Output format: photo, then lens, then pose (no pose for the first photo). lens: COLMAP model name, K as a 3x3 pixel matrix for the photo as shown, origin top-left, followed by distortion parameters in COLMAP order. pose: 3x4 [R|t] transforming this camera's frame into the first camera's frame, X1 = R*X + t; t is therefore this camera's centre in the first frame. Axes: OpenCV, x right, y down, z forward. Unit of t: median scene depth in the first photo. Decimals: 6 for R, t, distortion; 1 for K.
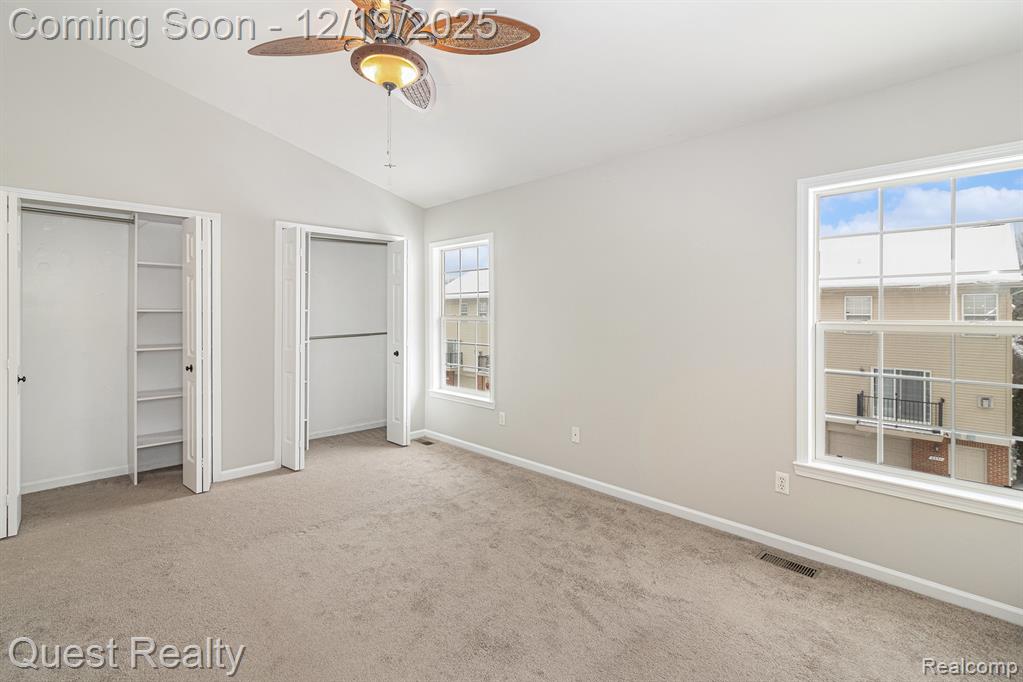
lens RADIAL K [[474.9, 0, 506.6], [0, 474.9, 330.9], [0, 0, 1]] dist [0.007582, -0.000119]
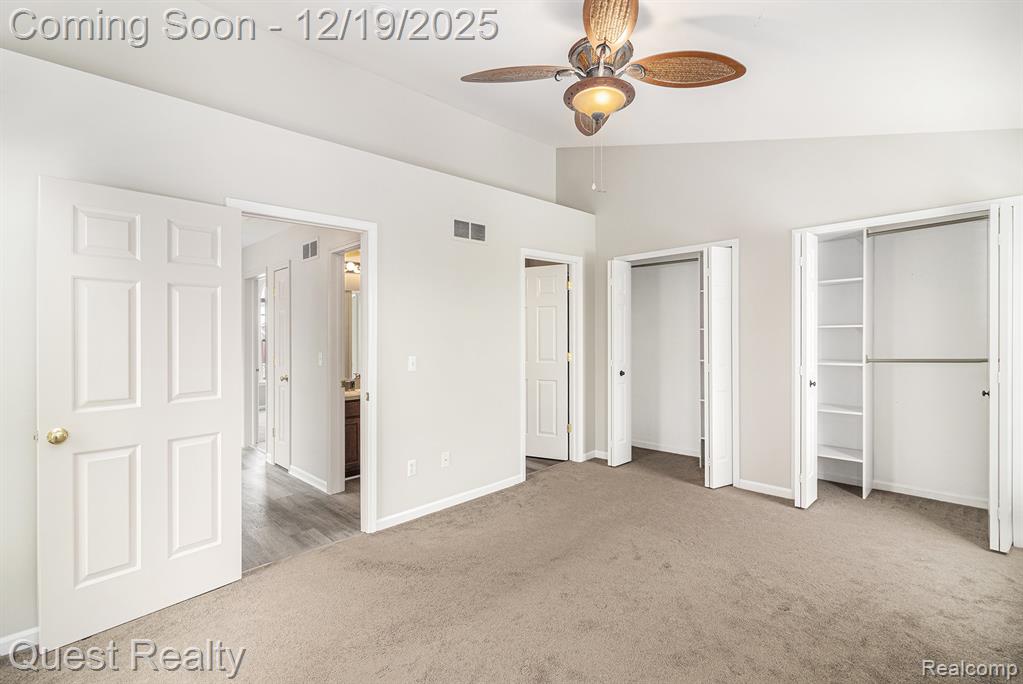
lens RADIAL K [[467.5, 0, 505.4], [0, 467.5, 340.5], [0, 0, 1]] dist [0.001029, -0.000188]
pose [[-0.004347, 0.014097, -0.999891, 0.475827], [-0.026595, 0.999545, 0.014208, -0.016608], [0.999637, 0.026654, -0.003971, 0.493909]]
